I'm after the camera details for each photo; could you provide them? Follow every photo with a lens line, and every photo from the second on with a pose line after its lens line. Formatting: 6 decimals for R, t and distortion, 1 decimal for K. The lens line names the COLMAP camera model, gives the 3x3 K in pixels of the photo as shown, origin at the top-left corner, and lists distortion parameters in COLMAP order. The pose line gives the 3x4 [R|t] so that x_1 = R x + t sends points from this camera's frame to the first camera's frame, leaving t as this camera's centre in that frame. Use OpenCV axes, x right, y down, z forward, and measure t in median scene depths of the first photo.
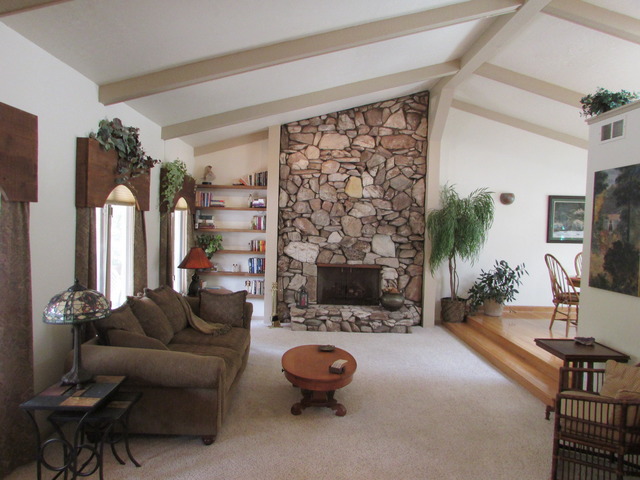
lens RADIAL K [[454.8, 0, 318.8], [0, 454.8, 240.7], [0, 0, 1]] dist [-0.021873, 0.001845]
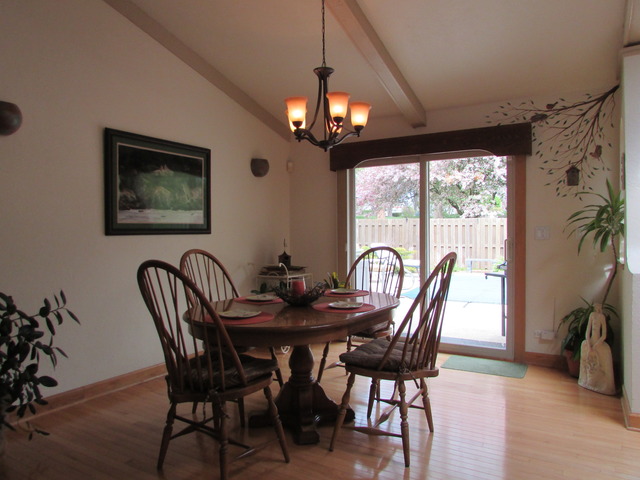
lens RADIAL K [[454.8, 0, 318.8], [0, 454.8, 238.3], [0, 0, 1]] dist [-0.021873, 0.001845]
pose [[0.526423, -0.034800, 0.849510, 0.259235], [0.045279, 0.998892, 0.012861, 0.012533], [-0.849016, 0.031695, 0.527416, 0.641713]]
